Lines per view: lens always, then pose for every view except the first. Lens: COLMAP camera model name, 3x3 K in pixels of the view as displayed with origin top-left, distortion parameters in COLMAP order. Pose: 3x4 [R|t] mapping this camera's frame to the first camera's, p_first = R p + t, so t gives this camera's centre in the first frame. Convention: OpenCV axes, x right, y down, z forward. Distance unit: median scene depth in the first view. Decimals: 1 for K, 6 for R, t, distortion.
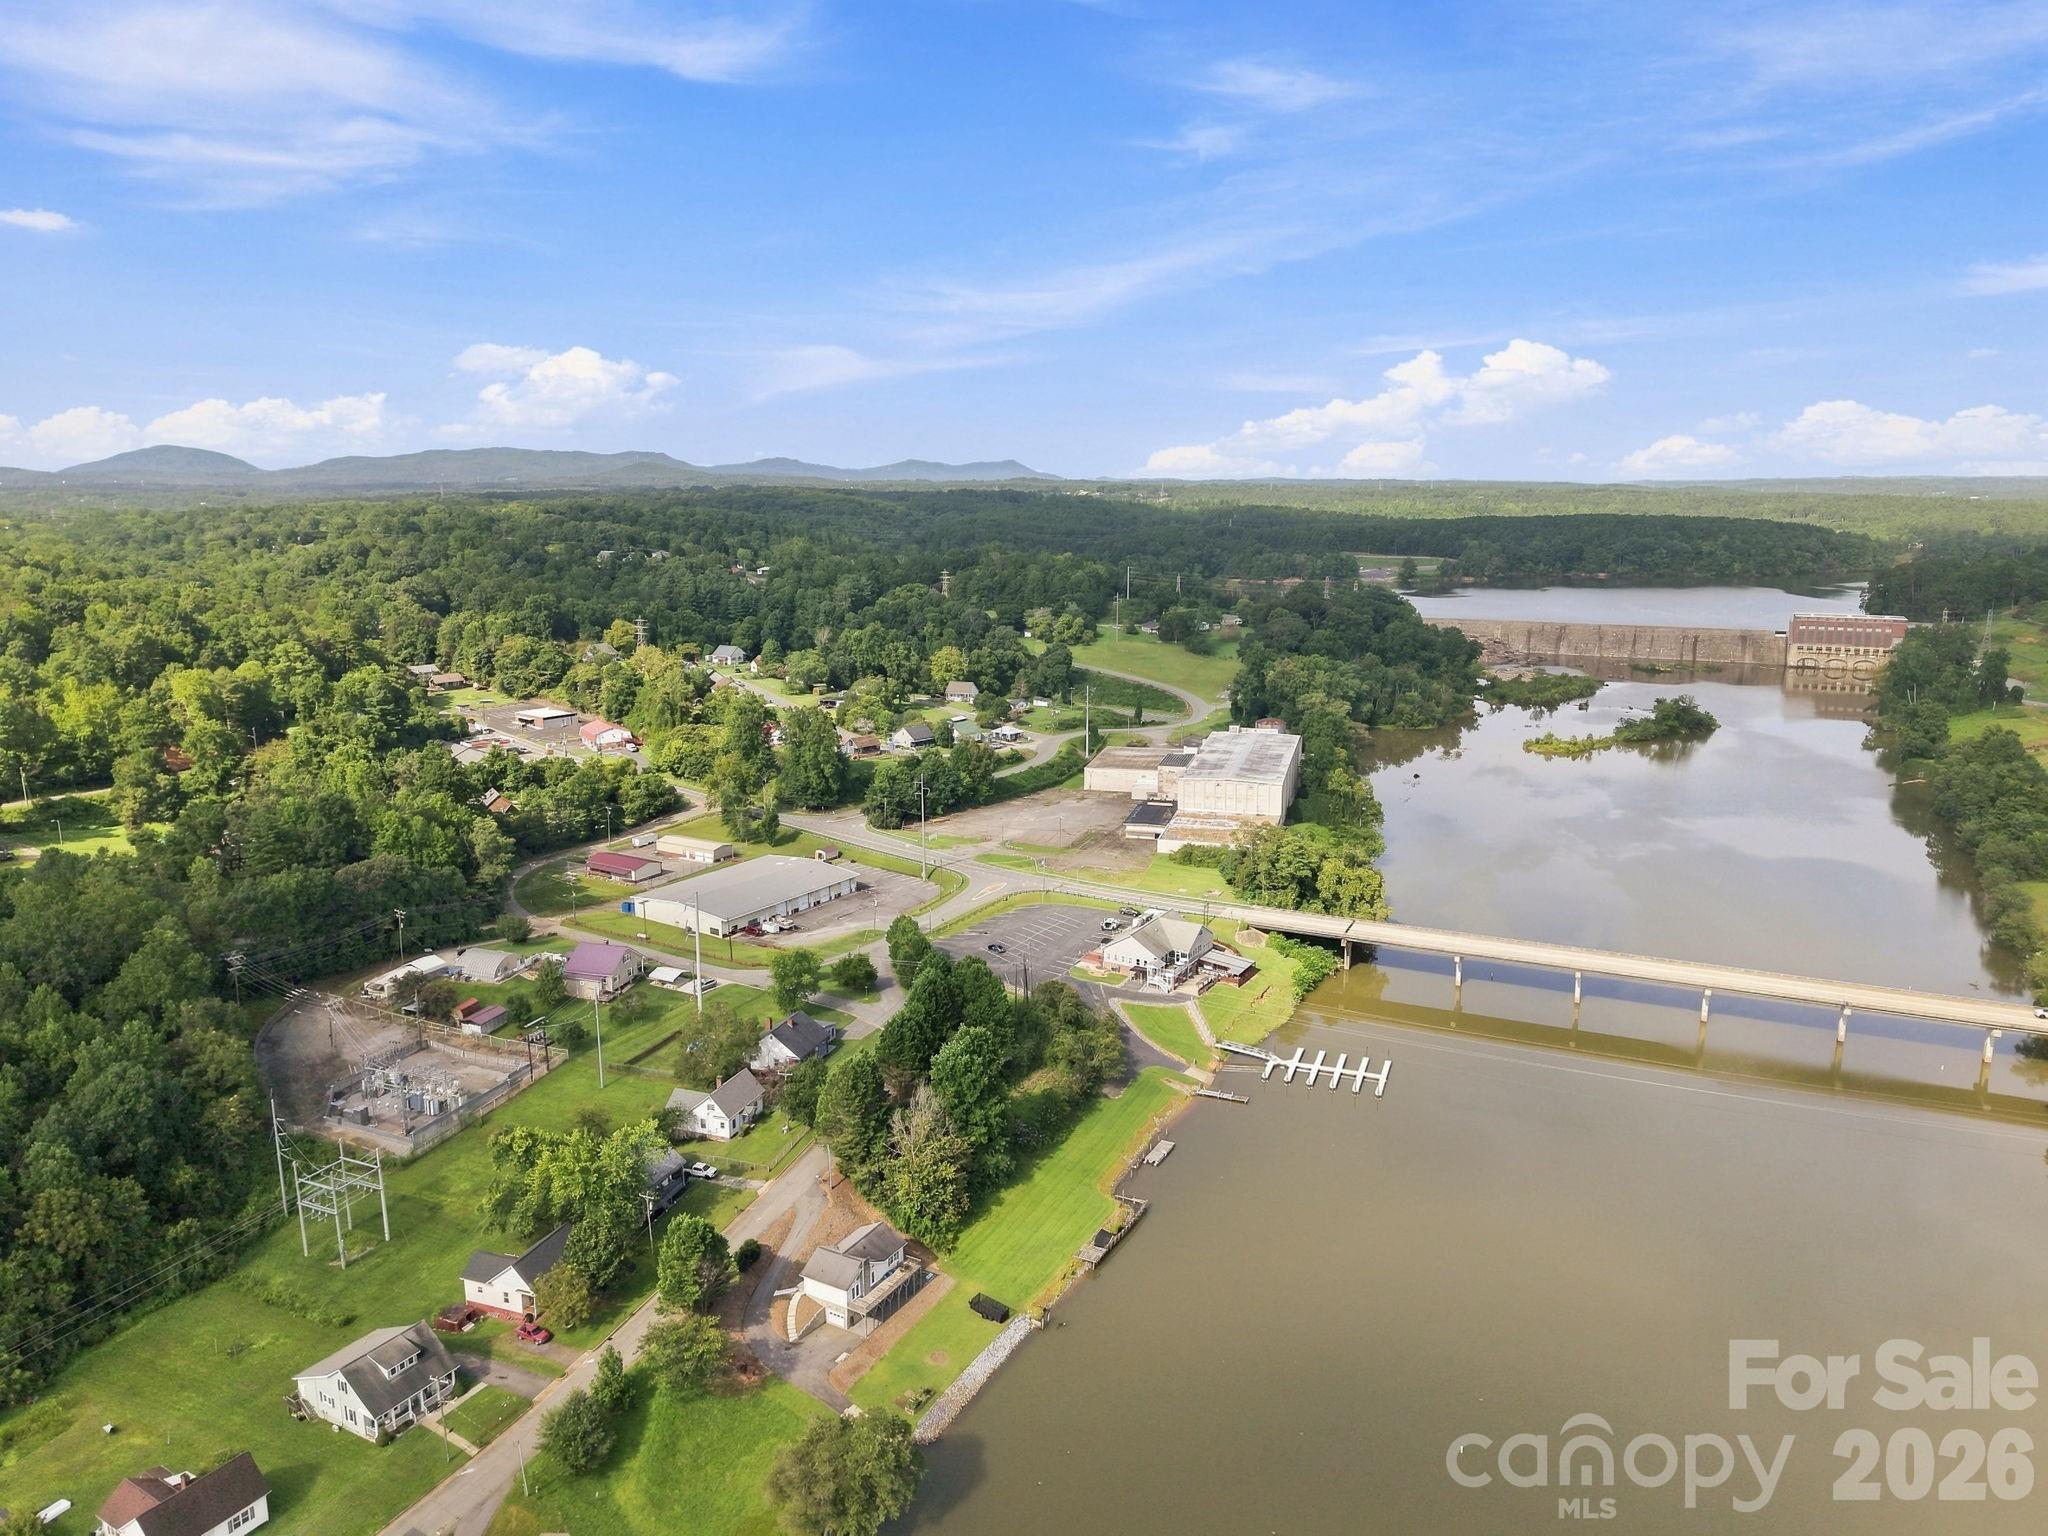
lens RADIAL K [[1364.1, 0, 1024.0], [0, 1364.1, 768.0], [0, 0, 1]] dist [0.002778, -0.032126]
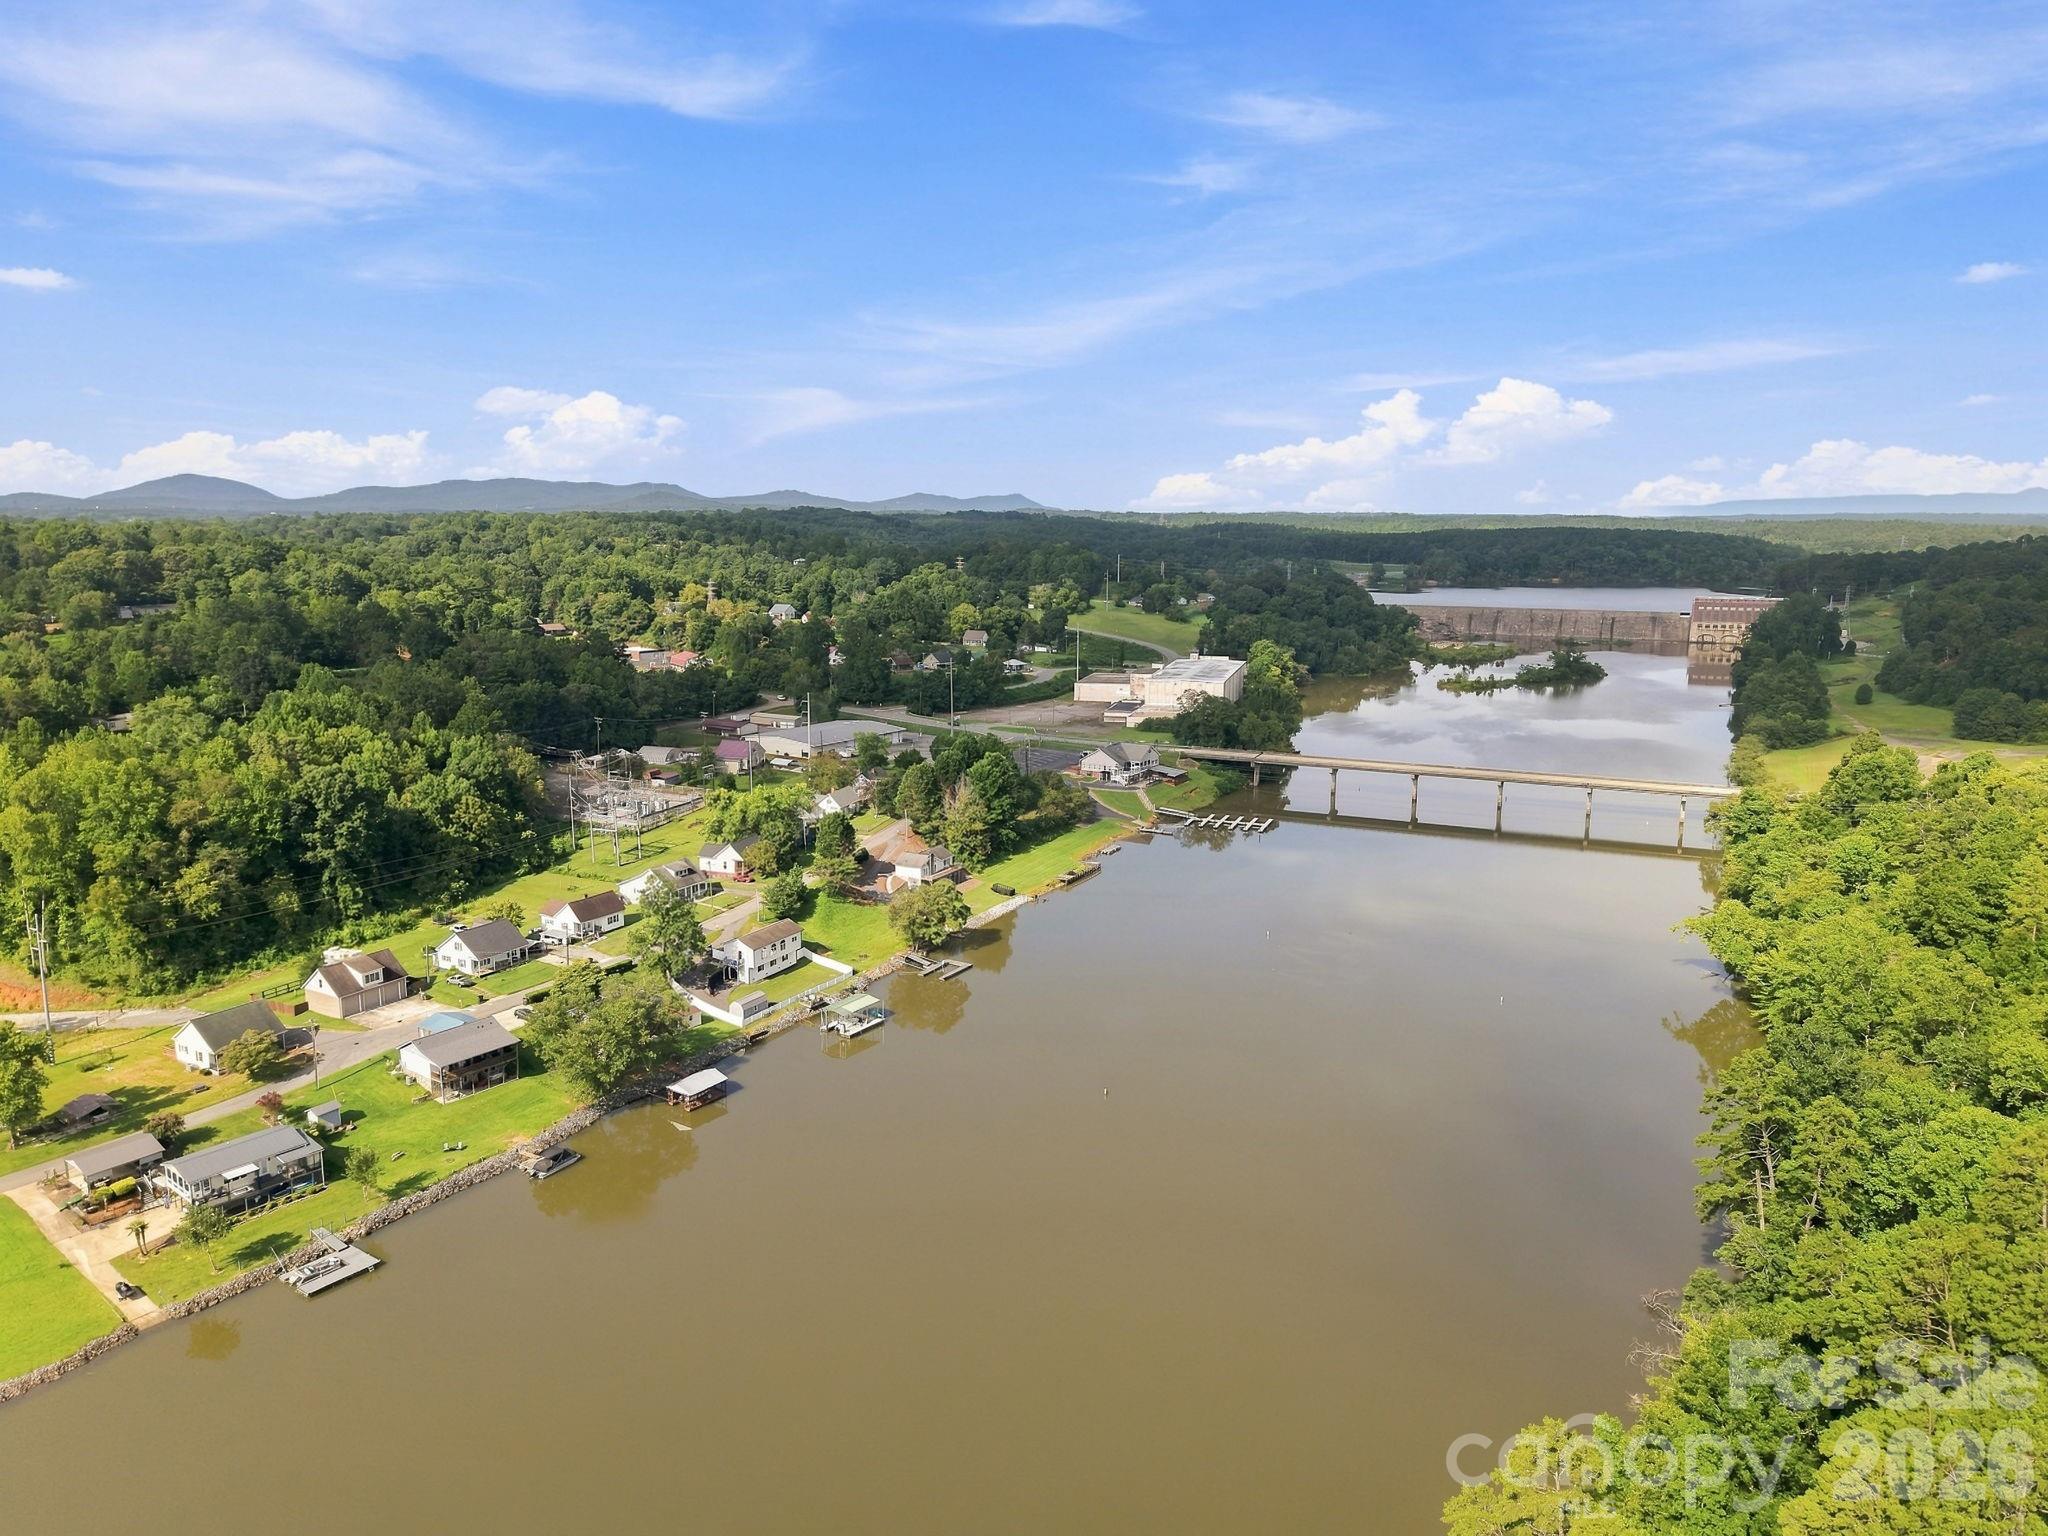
lens RADIAL K [[1364.1, 0, 1024.0], [0, 1364.1, 768.0], [0, 0, 1]] dist [0.002778, -0.032126]
pose [[0.999981, 0.005386, -0.002954, 0.001194], [-0.005458, 0.999677, -0.024836, 0.083742], [0.002819, 0.024852, 0.999687, -0.201379]]
